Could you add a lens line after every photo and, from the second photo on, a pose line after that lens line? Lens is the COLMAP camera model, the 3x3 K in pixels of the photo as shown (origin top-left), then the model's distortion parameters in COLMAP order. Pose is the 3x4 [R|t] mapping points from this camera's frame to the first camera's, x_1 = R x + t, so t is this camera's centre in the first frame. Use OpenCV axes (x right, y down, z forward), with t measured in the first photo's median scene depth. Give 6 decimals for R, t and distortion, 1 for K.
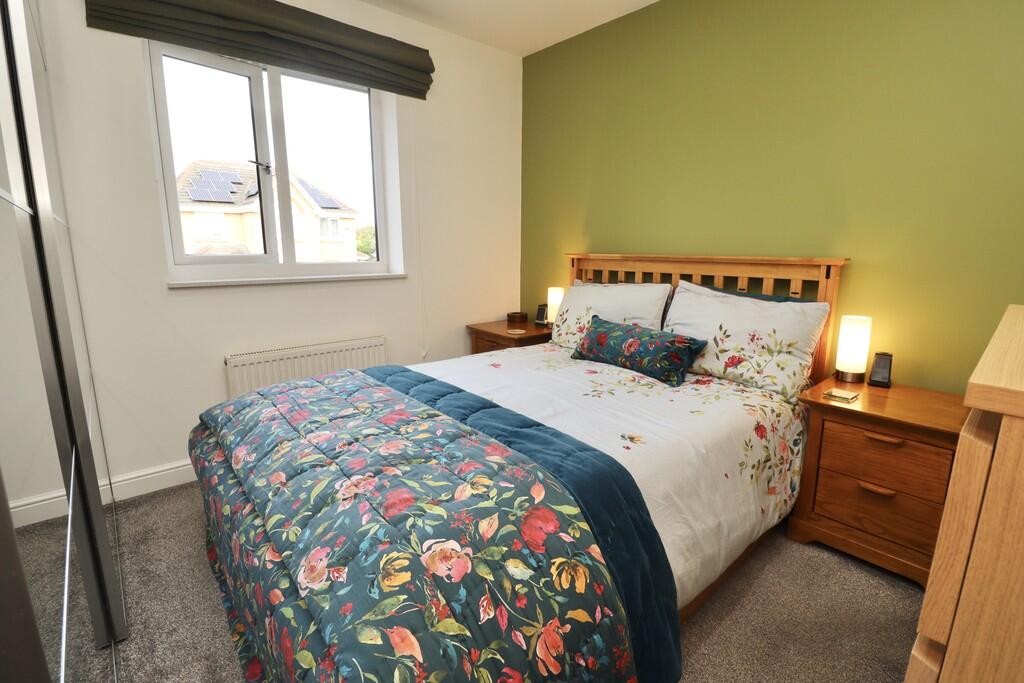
lens RADIAL K [[476.0, 0, 519.8], [0, 476.0, 340.0], [0, 0, 1]] dist [-0.010117, -0.005836]
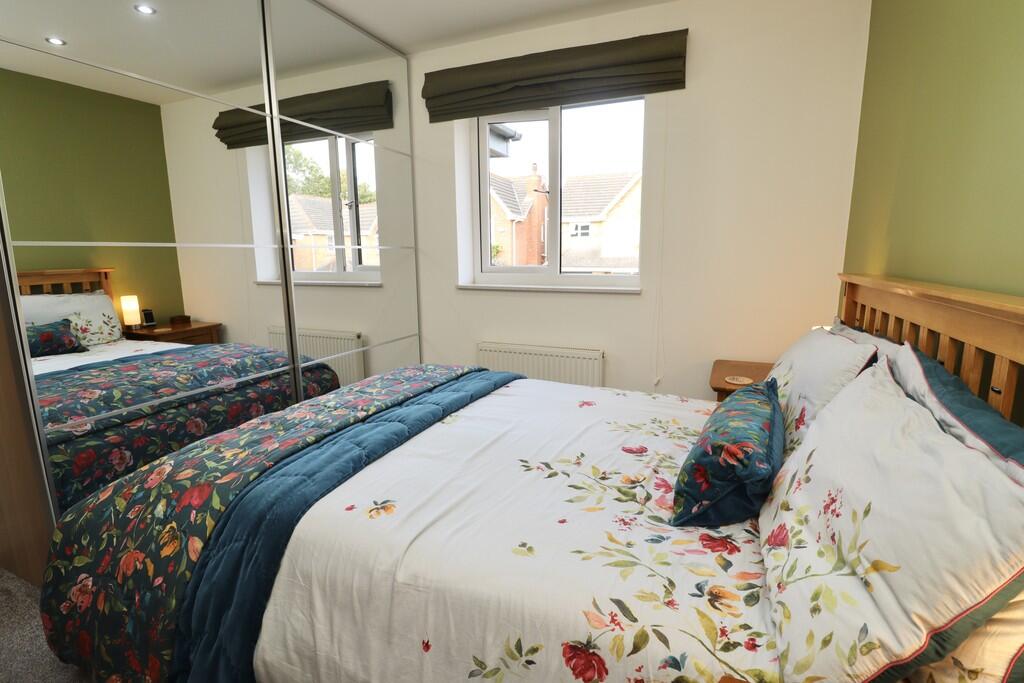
lens RADIAL K [[476.0, 0, 518.9], [0, 476.0, 337.9], [0, 0, 1]] dist [-0.010117, -0.005836]
pose [[0.416334, 0.153984, -0.896078, 0.760622], [-0.166886, 0.981752, 0.091168, -0.141364], [0.893765, 0.111587, 0.434434, 0.622743]]
